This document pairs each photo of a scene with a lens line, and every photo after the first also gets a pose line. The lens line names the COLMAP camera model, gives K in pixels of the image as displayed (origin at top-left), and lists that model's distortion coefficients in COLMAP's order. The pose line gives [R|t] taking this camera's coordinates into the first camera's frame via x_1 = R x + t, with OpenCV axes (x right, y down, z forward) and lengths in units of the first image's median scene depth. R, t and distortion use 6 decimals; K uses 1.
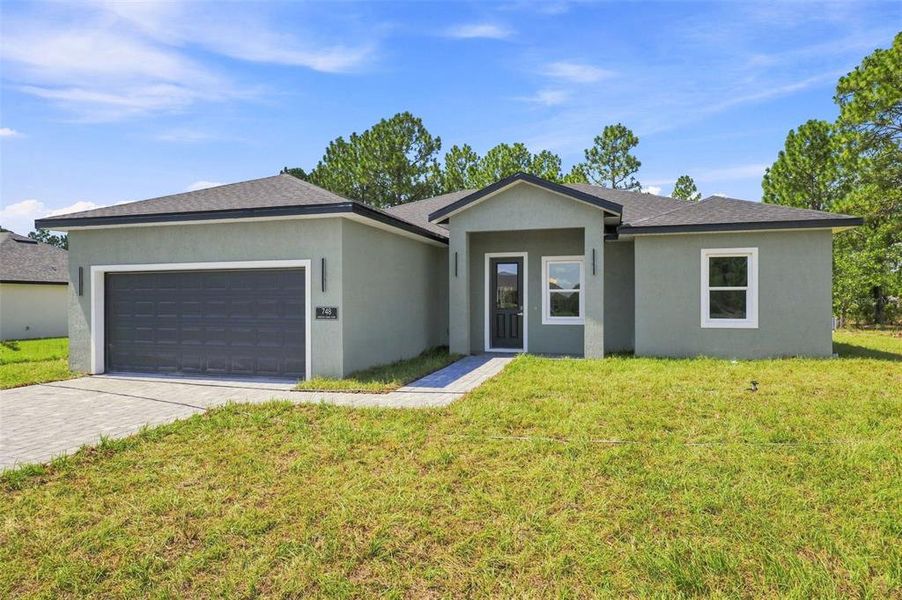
lens RADIAL K [[554.6, 0, 451.1], [0, 554.6, 301.4], [0, 0, 1]] dist [-0.001542, 0.002983]
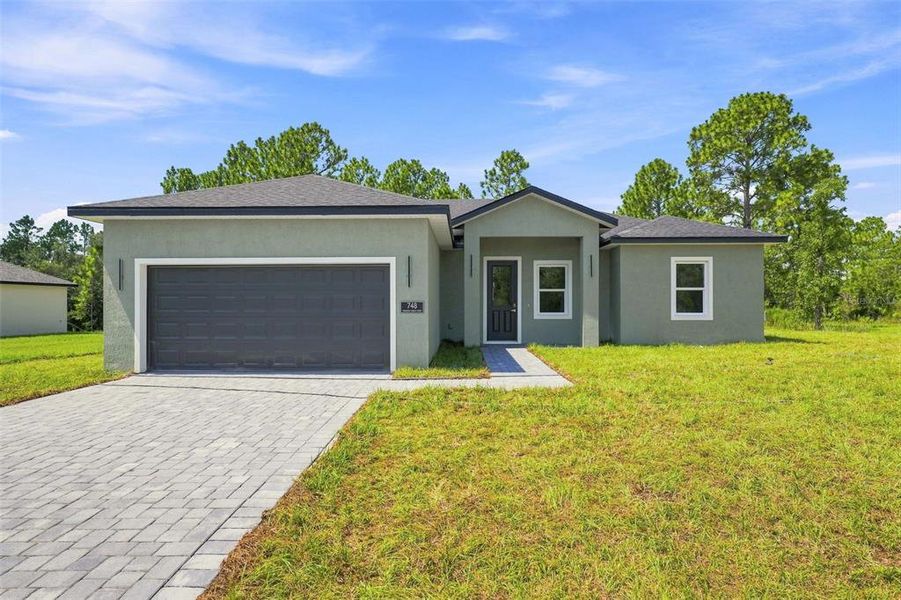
lens RADIAL K [[511.1, 0, 449.8], [0, 511.1, 297.1], [0, 0, 1]] dist [-0.001554, 0.000951]
pose [[0.966787, 0.004560, 0.255541, -0.293385], [-0.000859, 0.999893, -0.014591, 0.011649], [-0.255581, 0.013887, 0.966688, 0.018583]]
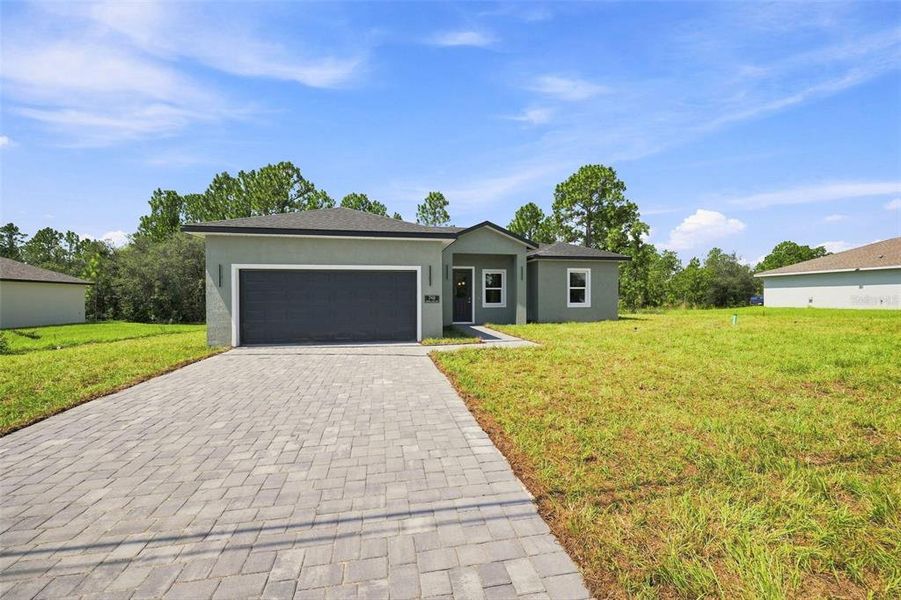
lens RADIAL K [[365.9, 0, 449.4], [0, 365.9, 299.8], [0, 0, 1]] dist [-0.000660, -0.000091]
pose [[0.894728, -0.001871, 0.446607, -0.478156], [0.002082, 0.999998, 0.000018, 0.017322], [-0.446606, 0.000914, 0.894730, 0.003731]]
